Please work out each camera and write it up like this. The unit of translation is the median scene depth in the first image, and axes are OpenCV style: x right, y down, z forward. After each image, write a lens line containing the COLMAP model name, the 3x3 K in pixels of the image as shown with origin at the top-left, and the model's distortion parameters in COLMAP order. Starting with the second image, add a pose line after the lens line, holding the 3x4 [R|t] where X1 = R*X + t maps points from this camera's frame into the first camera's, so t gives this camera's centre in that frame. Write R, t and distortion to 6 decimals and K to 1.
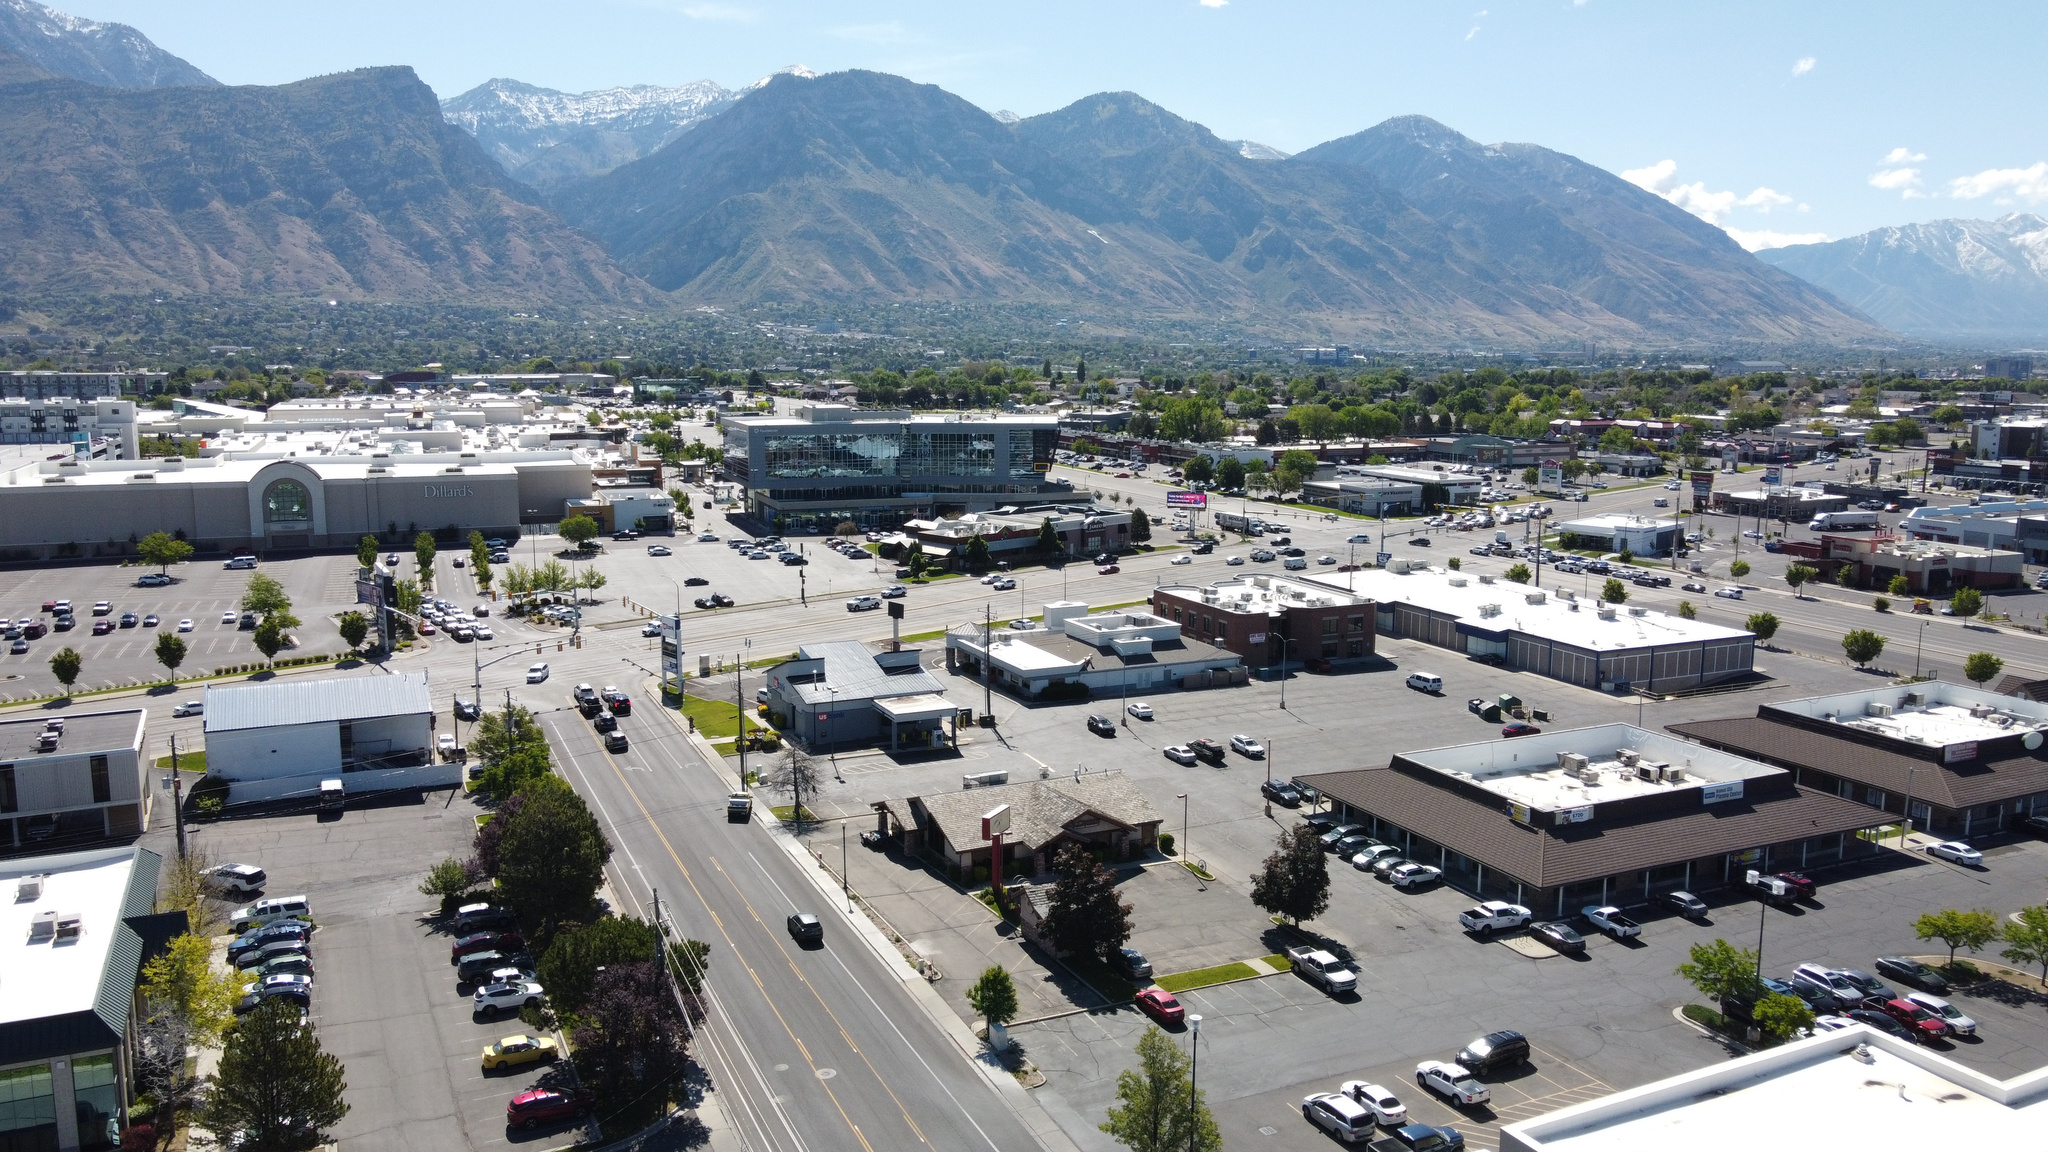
lens RADIAL K [[1566.8, 0, 1023.2], [0, 1566.8, 576.4], [0, 0, 1]] dist [-0.006437, 0.040763]
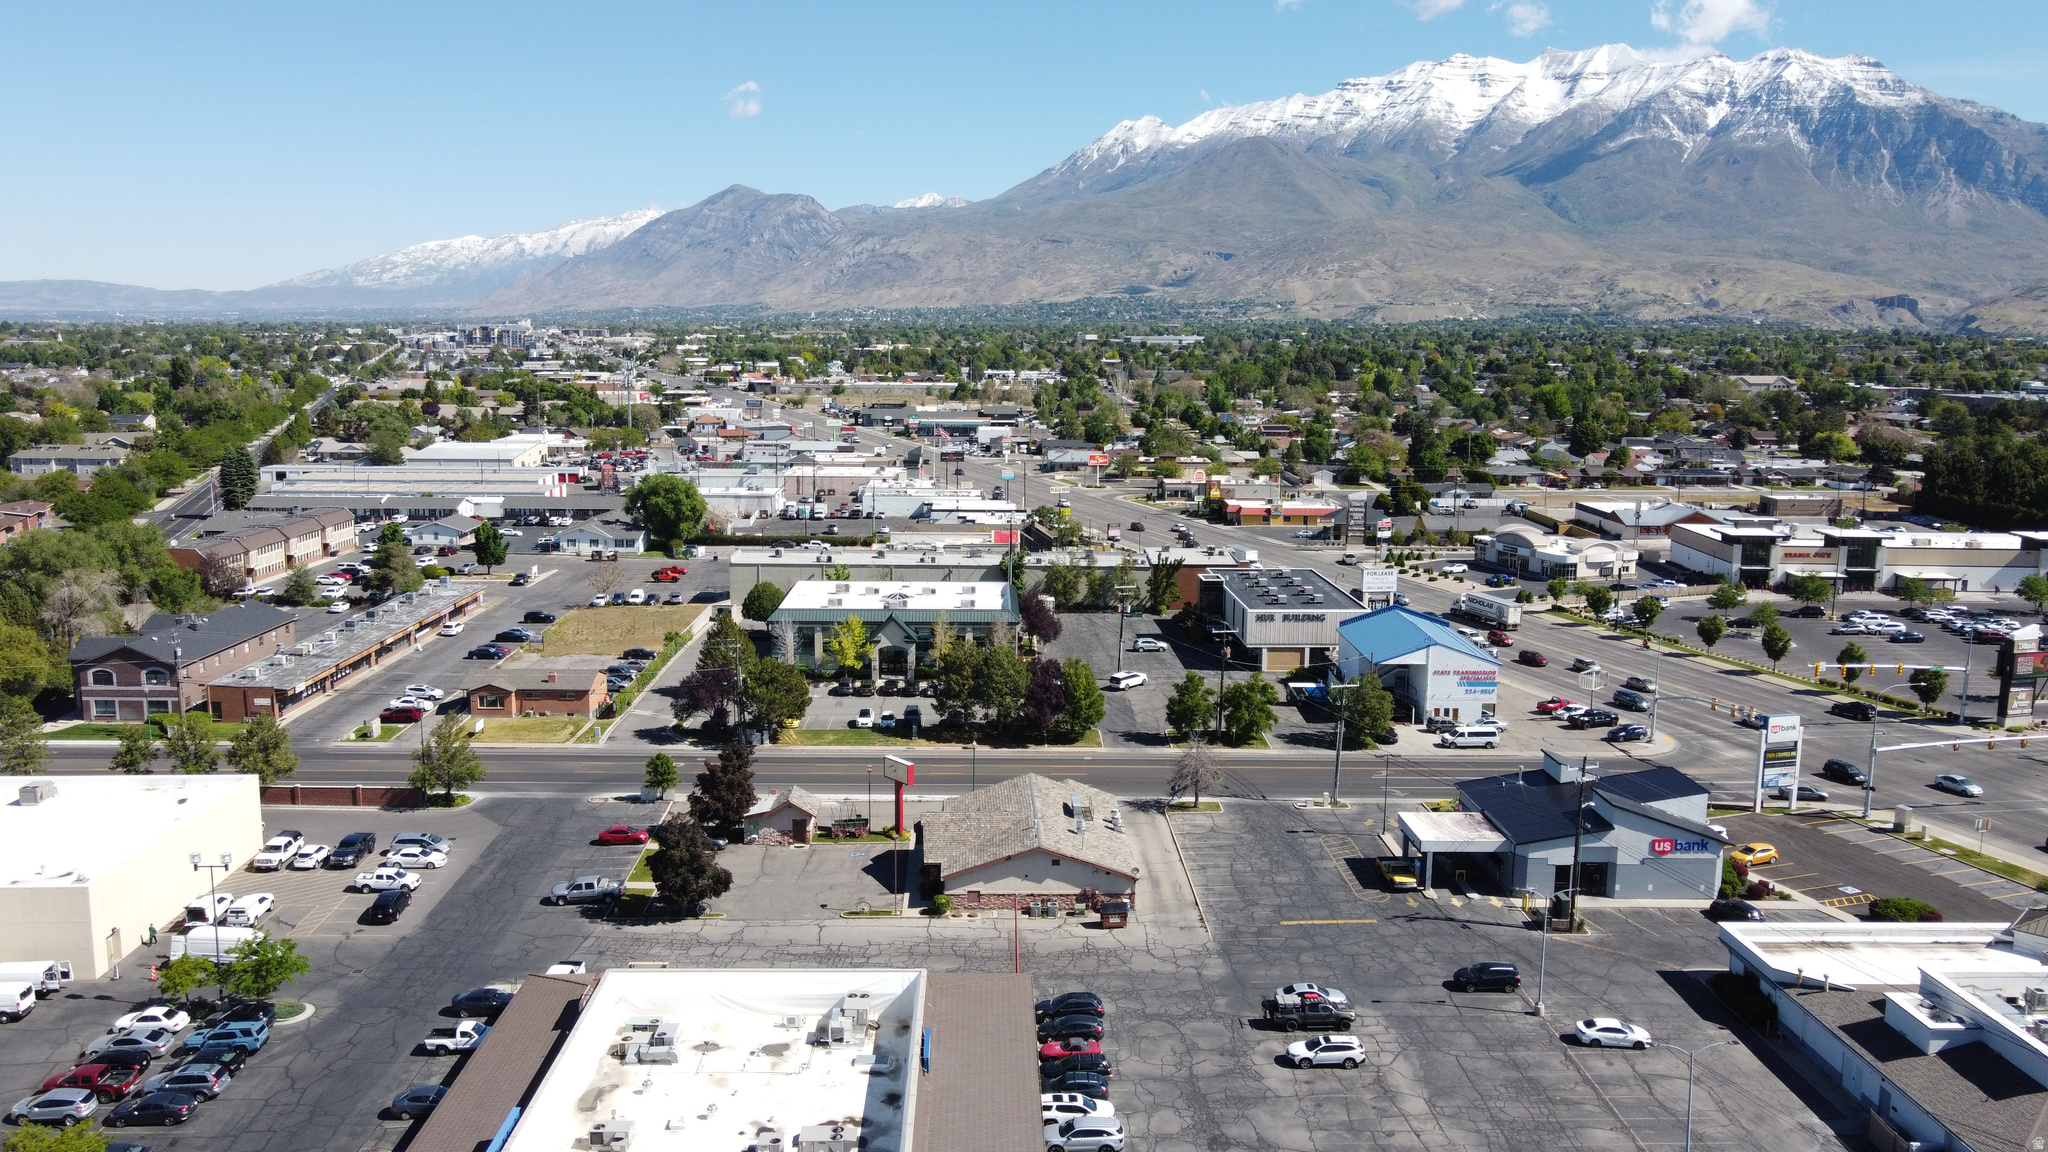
lens RADIAL K [[1566.8, 0, 1019.7], [0, 1566.8, 581.9], [0, 0, 1]] dist [-0.006437, 0.040763]
pose [[-0.405681, 0.144143, -0.902577, 0.324179], [-0.150958, 0.963359, 0.221701, -0.080216], [0.901463, 0.226191, -0.369057, 0.508201]]
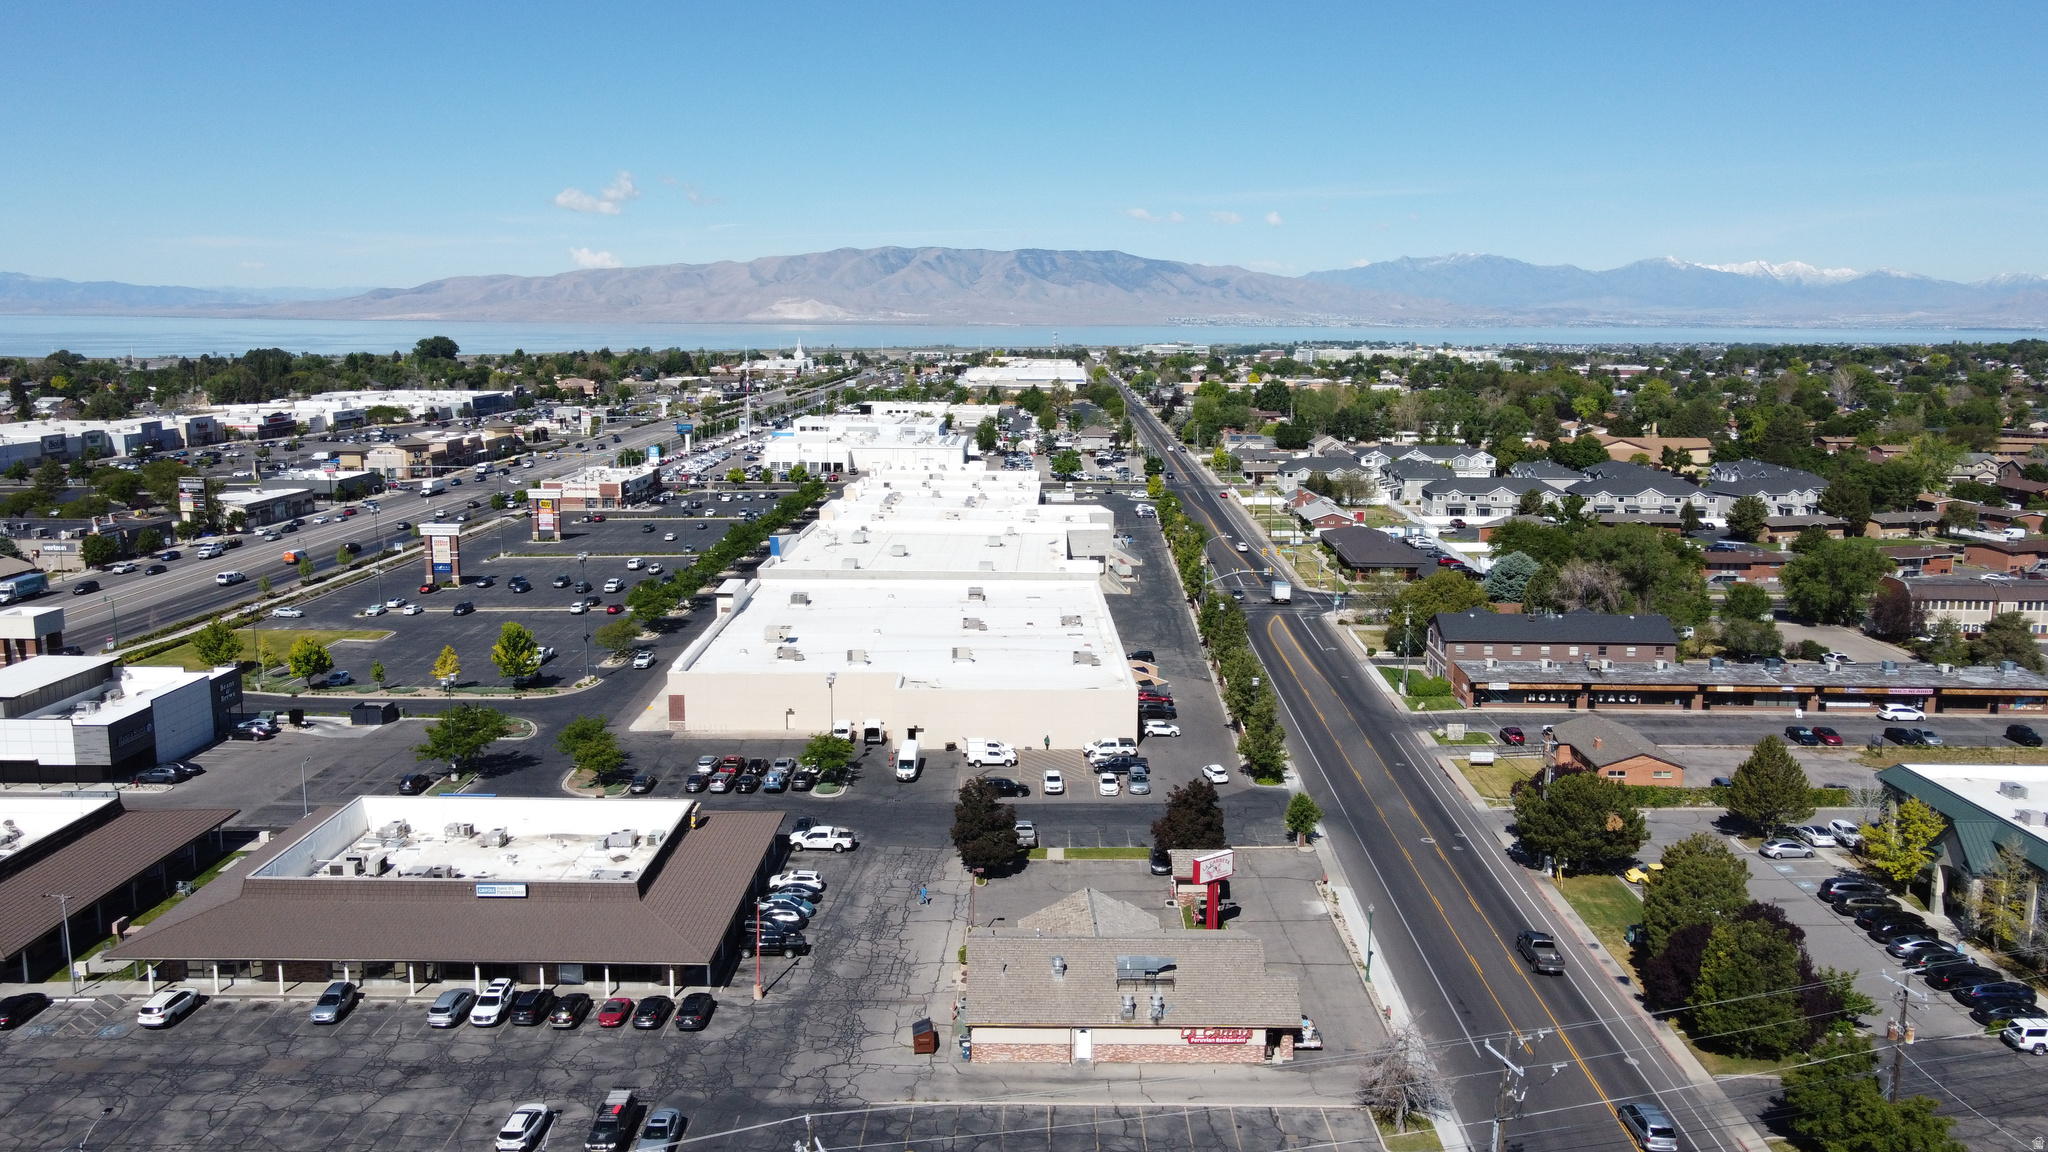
lens RADIAL K [[1566.8, 0, 1020.6], [0, 1566.8, 582.2], [0, 0, 1]] dist [-0.006437, 0.040763]
pose [[-0.898681, -0.083054, 0.430667, -0.106224], [0.058733, 0.950276, 0.305821, -0.104683], [-0.434652, 0.300130, -0.849117, 0.627679]]
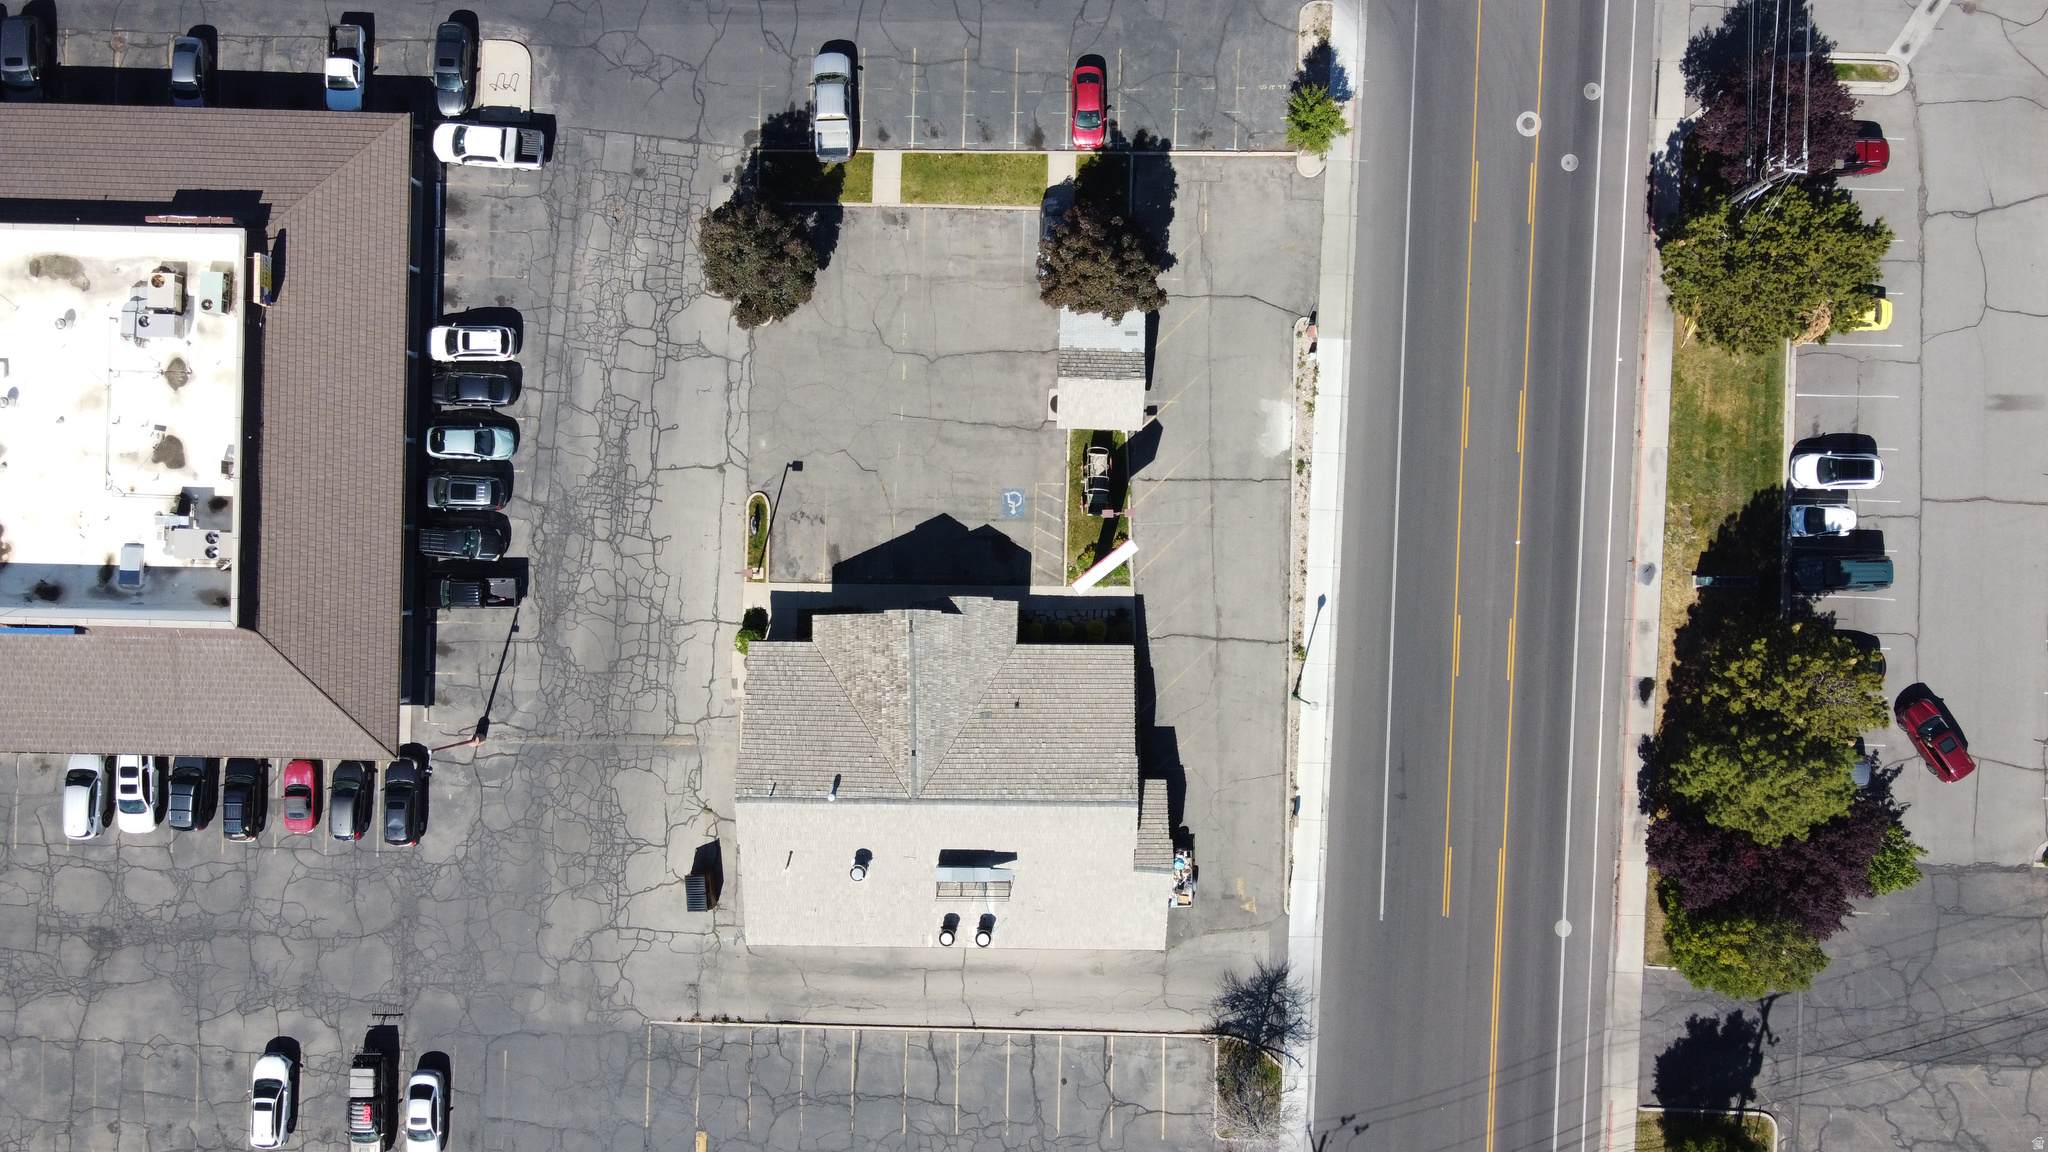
lens RADIAL K [[1566.8, 0, 1017.0], [0, 1566.8, 595.3], [0, 0, 1]] dist [-0.006437, 0.040763]
pose [[-0.895021, -0.446024, 0.000769, 0.002614], [0.070448, -0.139663, 0.987690, -0.157924], [-0.440426, 0.884057, 0.156422, 0.324500]]
